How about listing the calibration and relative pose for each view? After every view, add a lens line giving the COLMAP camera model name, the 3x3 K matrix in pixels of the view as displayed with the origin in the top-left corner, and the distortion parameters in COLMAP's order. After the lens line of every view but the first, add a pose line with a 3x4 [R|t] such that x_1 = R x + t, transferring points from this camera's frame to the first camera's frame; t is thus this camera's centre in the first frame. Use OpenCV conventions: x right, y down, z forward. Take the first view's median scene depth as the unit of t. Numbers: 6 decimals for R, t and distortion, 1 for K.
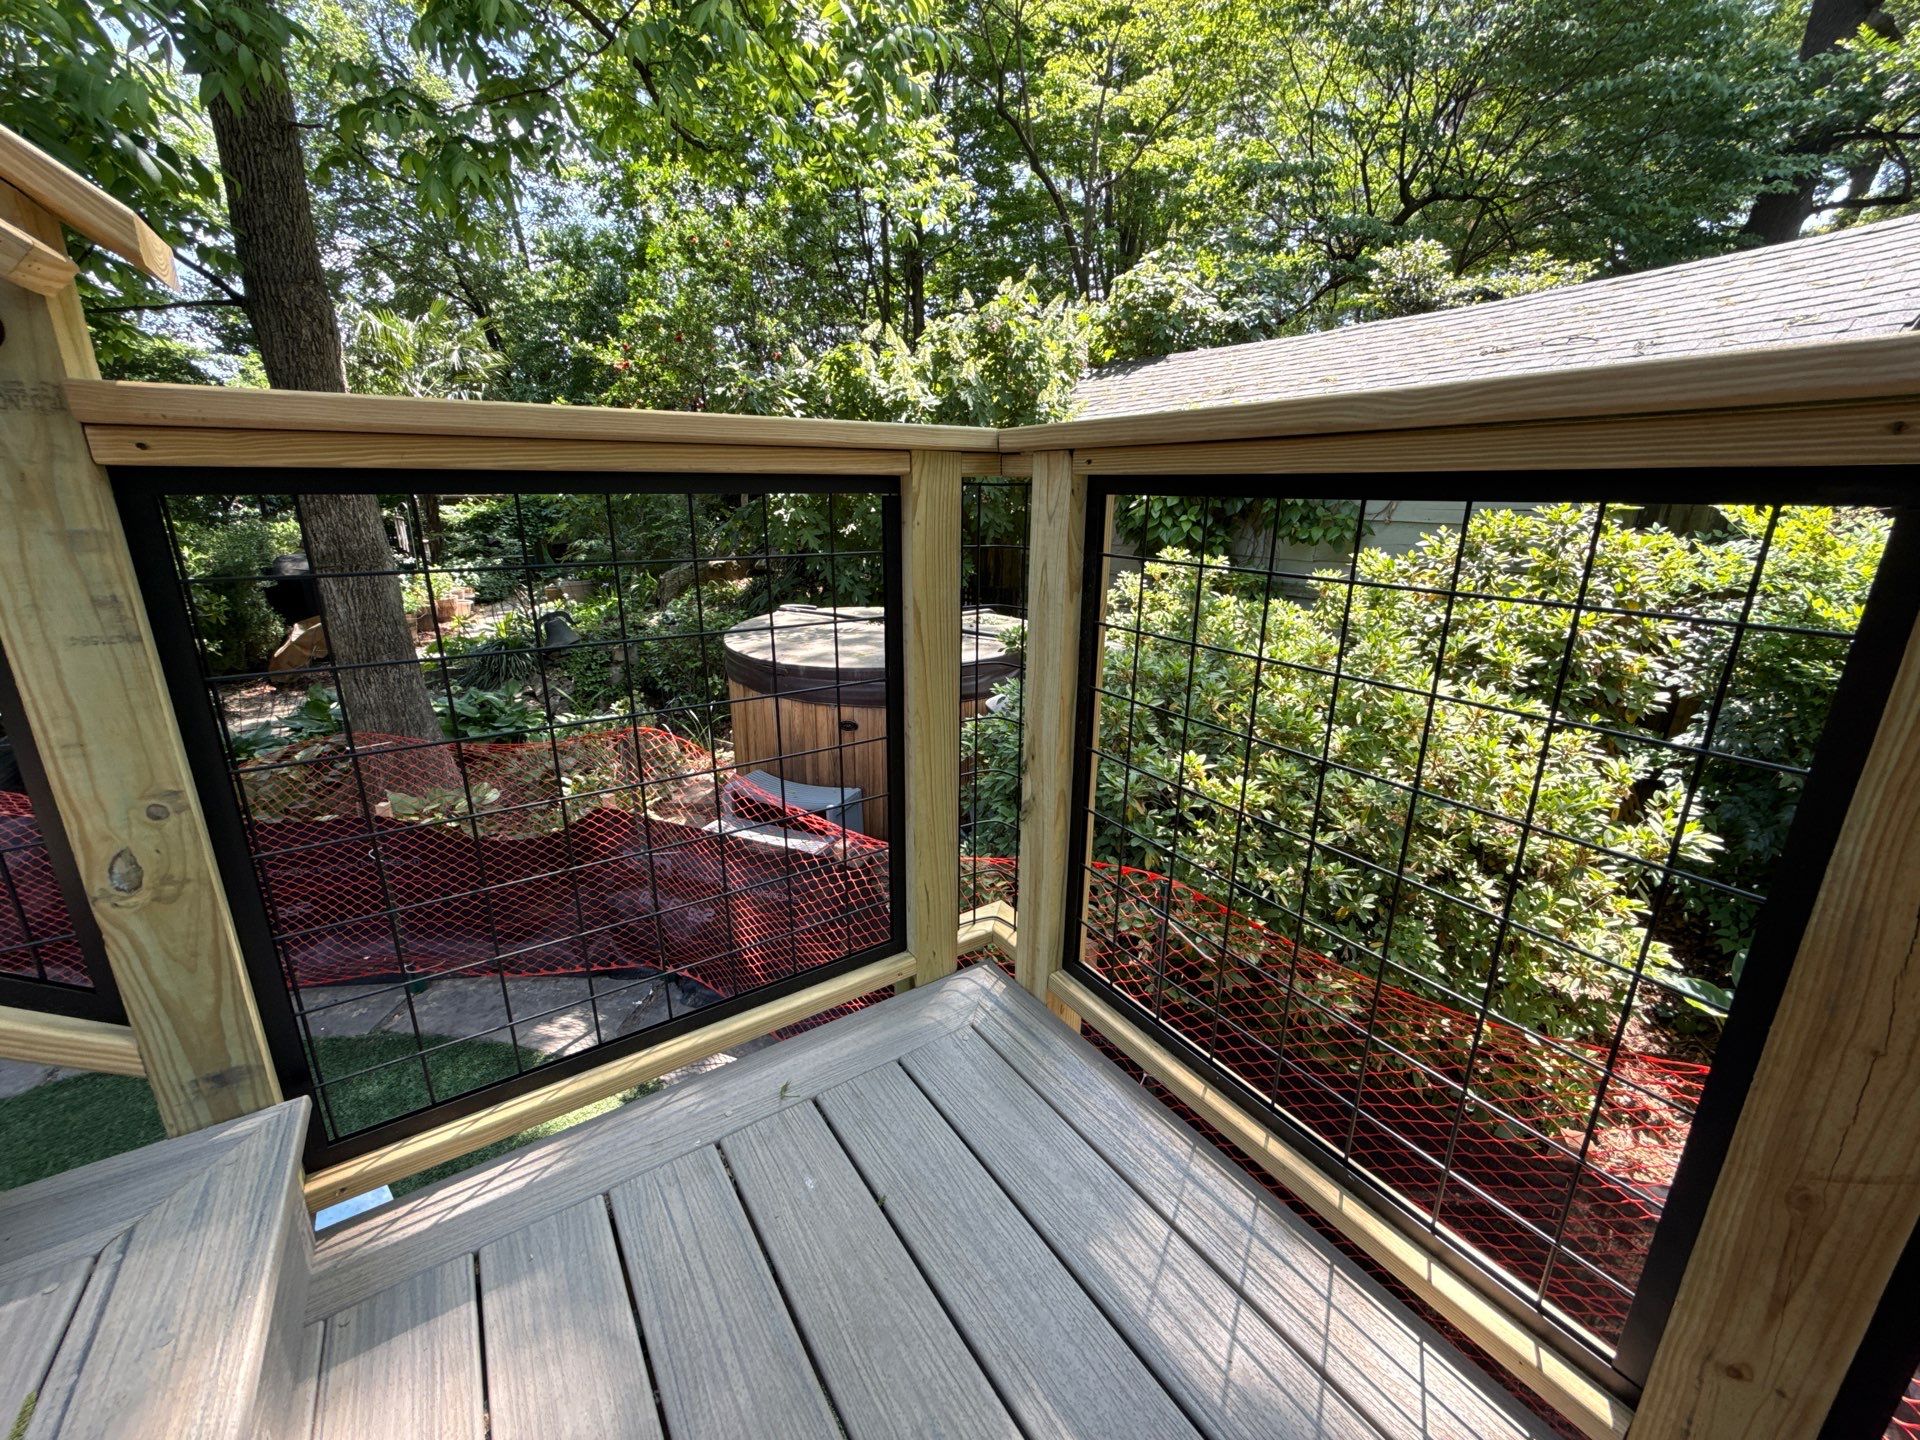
lens RADIAL K [[766.2, 0, 960.0], [0, 766.2, 720.0], [0, 0, 1]] dist [0.001687, -0.000492]
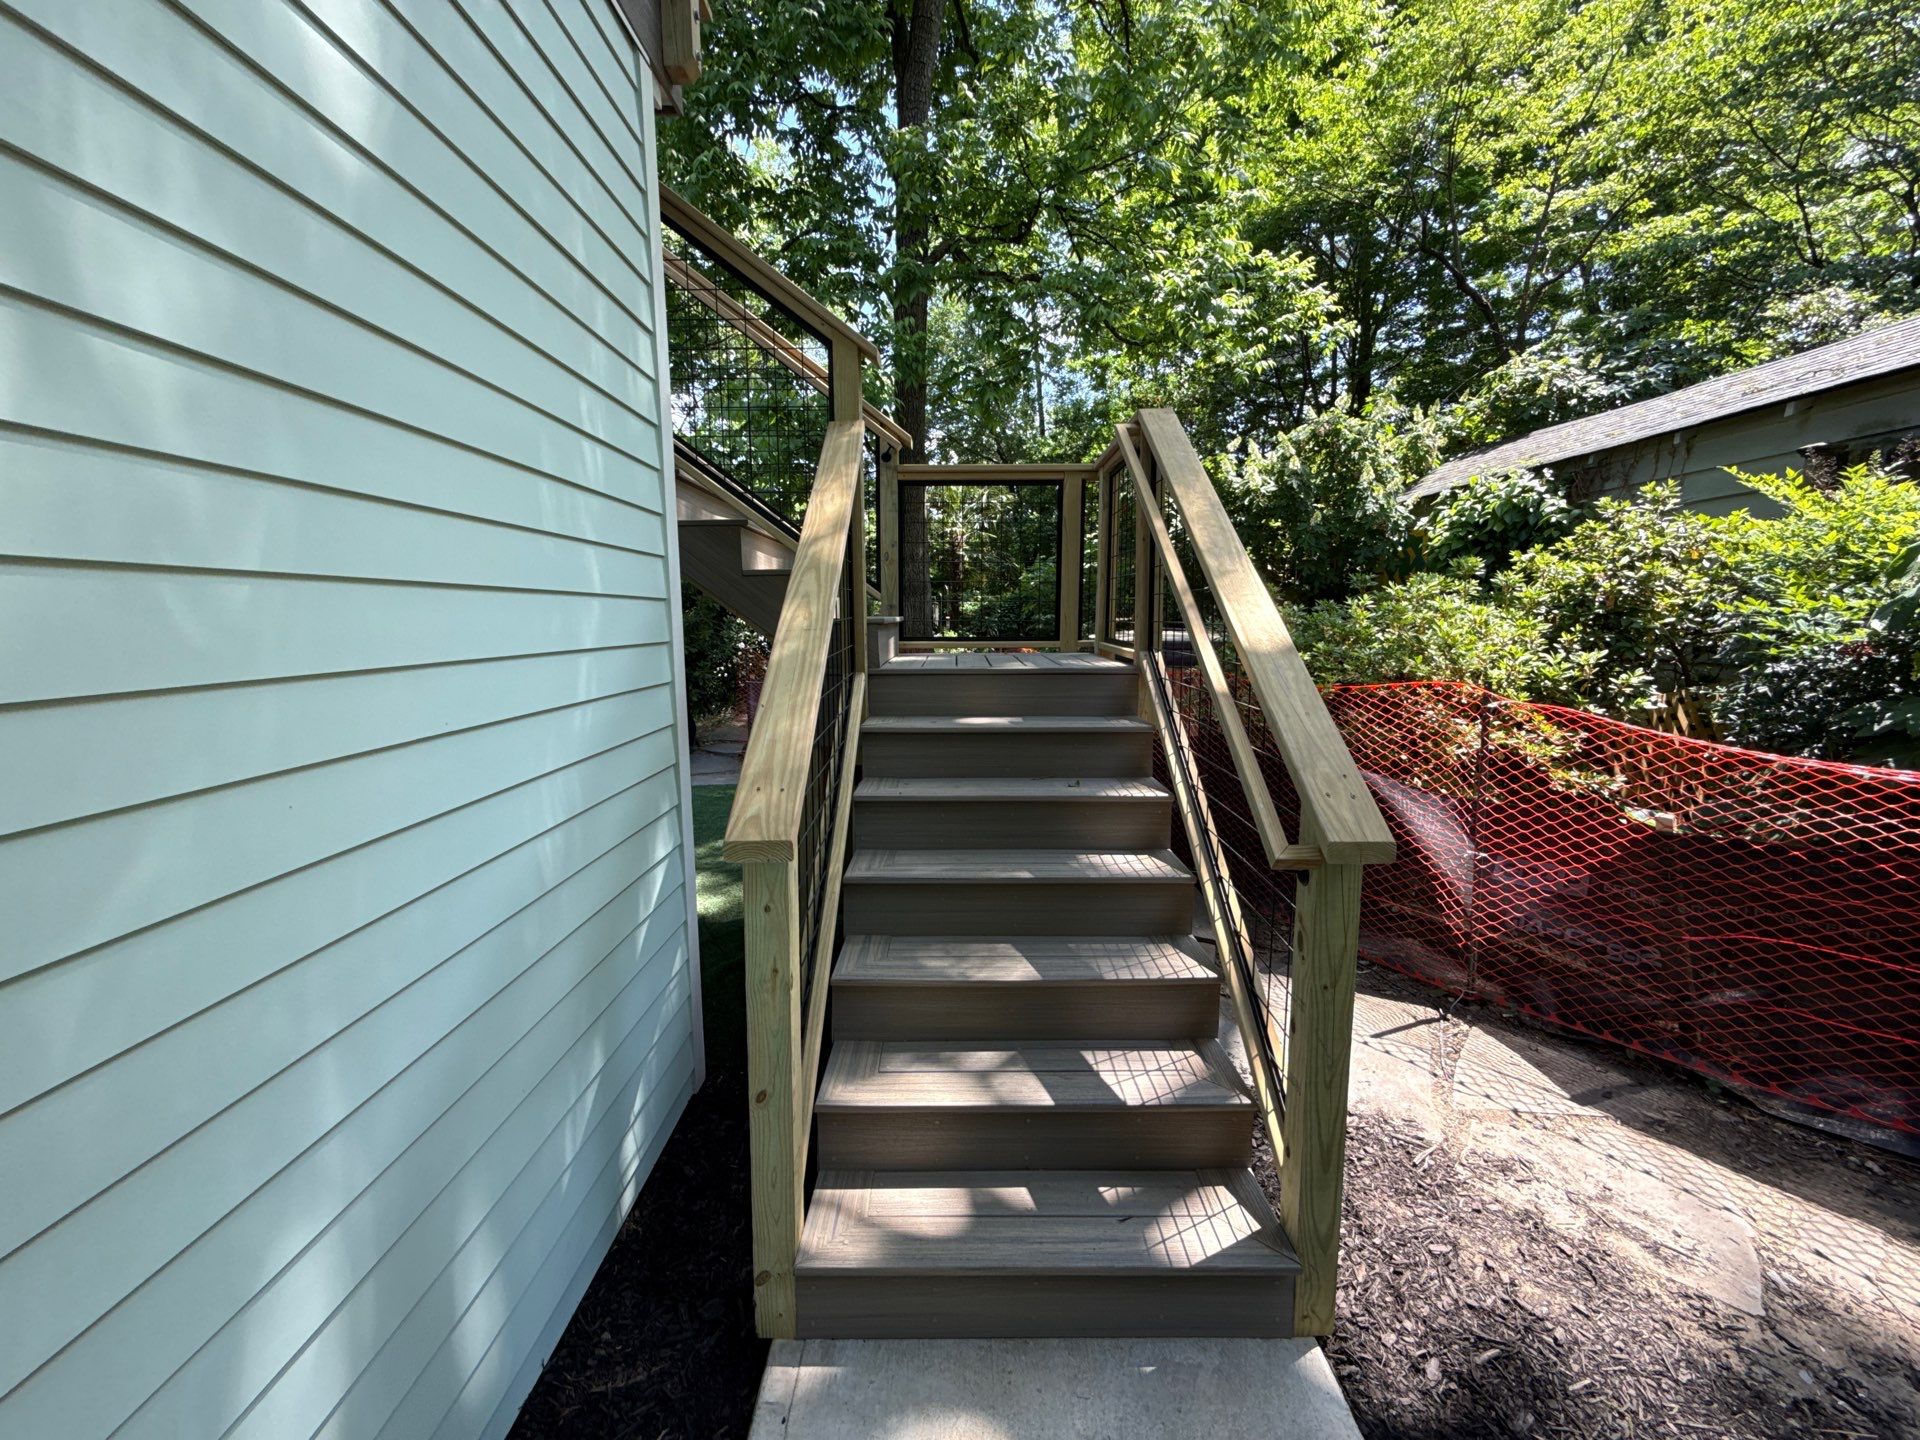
lens RADIAL K [[766.2, 0, 960.0], [0, 766.2, 720.0], [0, 0, 1]] dist [0.001687, -0.000492]
pose [[0.834832, 0.069967, -0.546041, 0.129503], [-0.151091, 0.982922, -0.105054, 0.101158], [0.529365, 0.170204, 0.831146, -0.166380]]
